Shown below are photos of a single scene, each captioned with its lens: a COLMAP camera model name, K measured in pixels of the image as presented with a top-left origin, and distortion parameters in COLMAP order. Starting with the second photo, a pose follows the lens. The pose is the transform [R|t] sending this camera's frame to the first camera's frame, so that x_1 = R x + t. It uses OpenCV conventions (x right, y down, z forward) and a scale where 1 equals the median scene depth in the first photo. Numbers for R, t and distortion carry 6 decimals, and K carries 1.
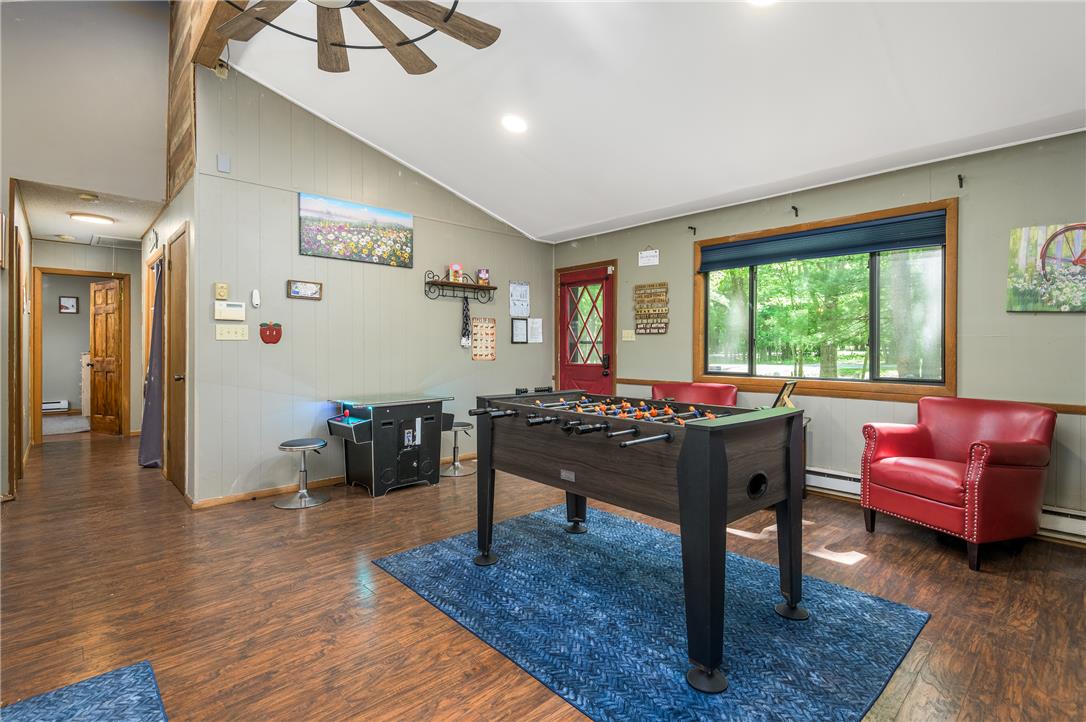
lens RADIAL K [[501.4, 0, 547.2], [0, 501.4, 347.5], [0, 0, 1]] dist [0.029191, -0.020921]
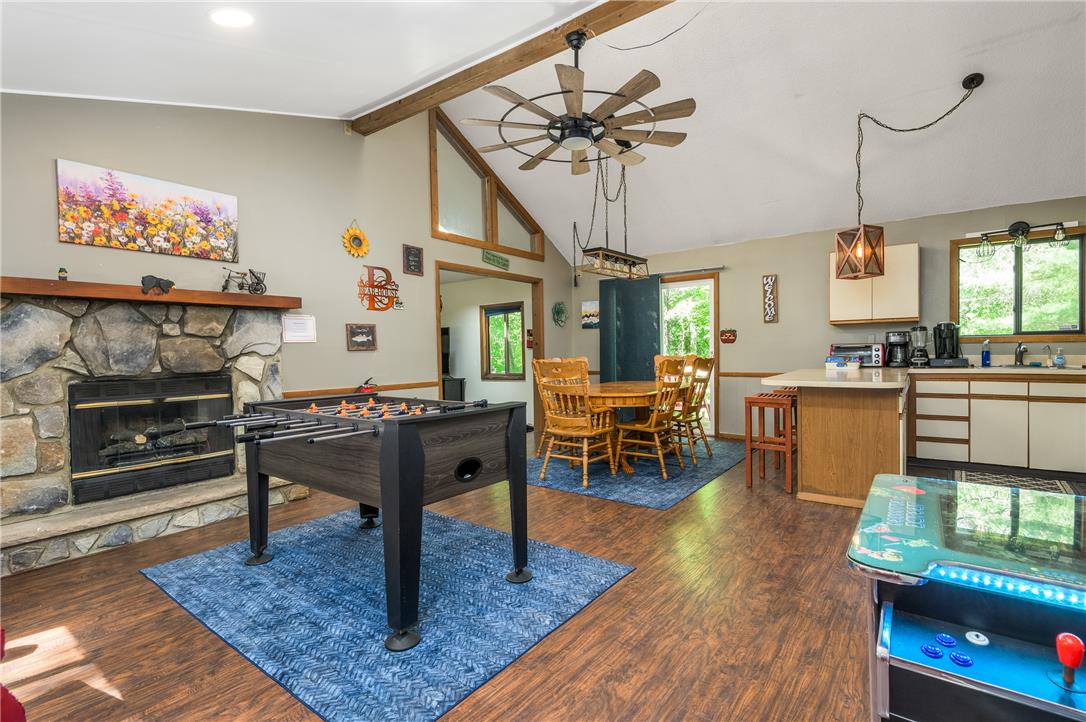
lens RADIAL K [[505.8, 0, 543.0], [0, 505.8, 361.0], [0, 0, 1]] dist [0.025958, -0.020413]
pose [[-0.986473, 0.019365, -0.162774, -0.010642], [0.016628, 0.999697, 0.018162, 0.002547], [0.163076, 0.015210, -0.986496, 1.034846]]
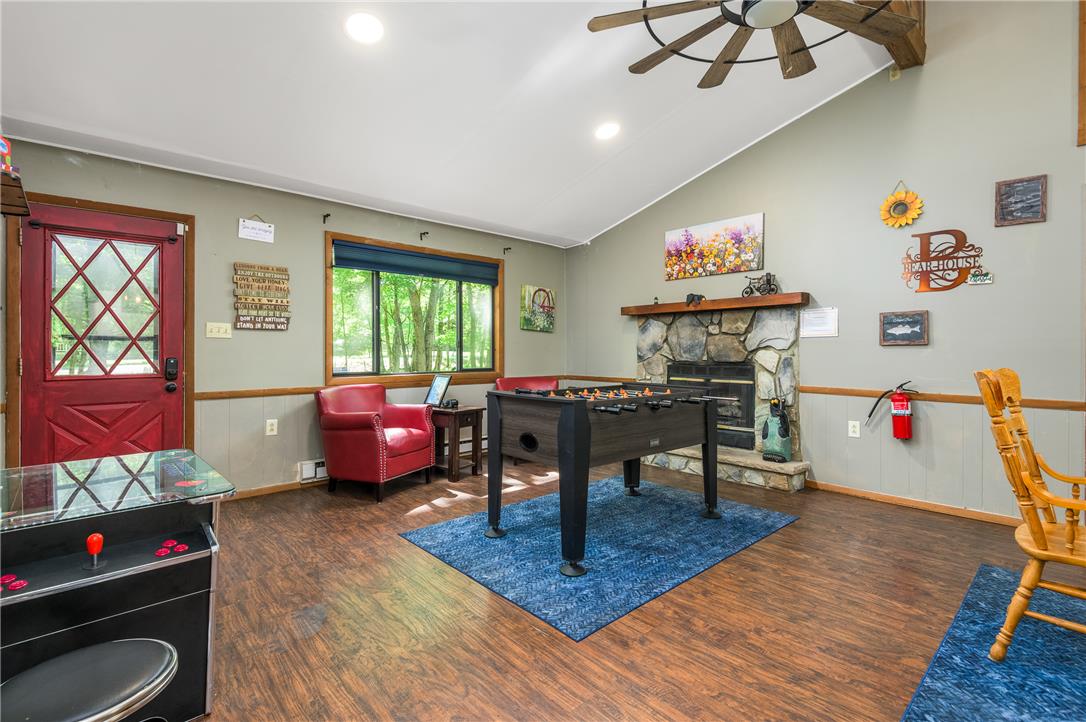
lens RADIAL K [[501.4, 0, 547.2], [0, 501.4, 347.5], [0, 0, 1]] dist [0.029191, -0.020921]
pose [[0.015924, 0.003328, 0.999868, -0.577224], [-0.003339, 0.999989, -0.003275, 0.001545], [-0.999868, -0.003286, 0.015935, 0.554227]]
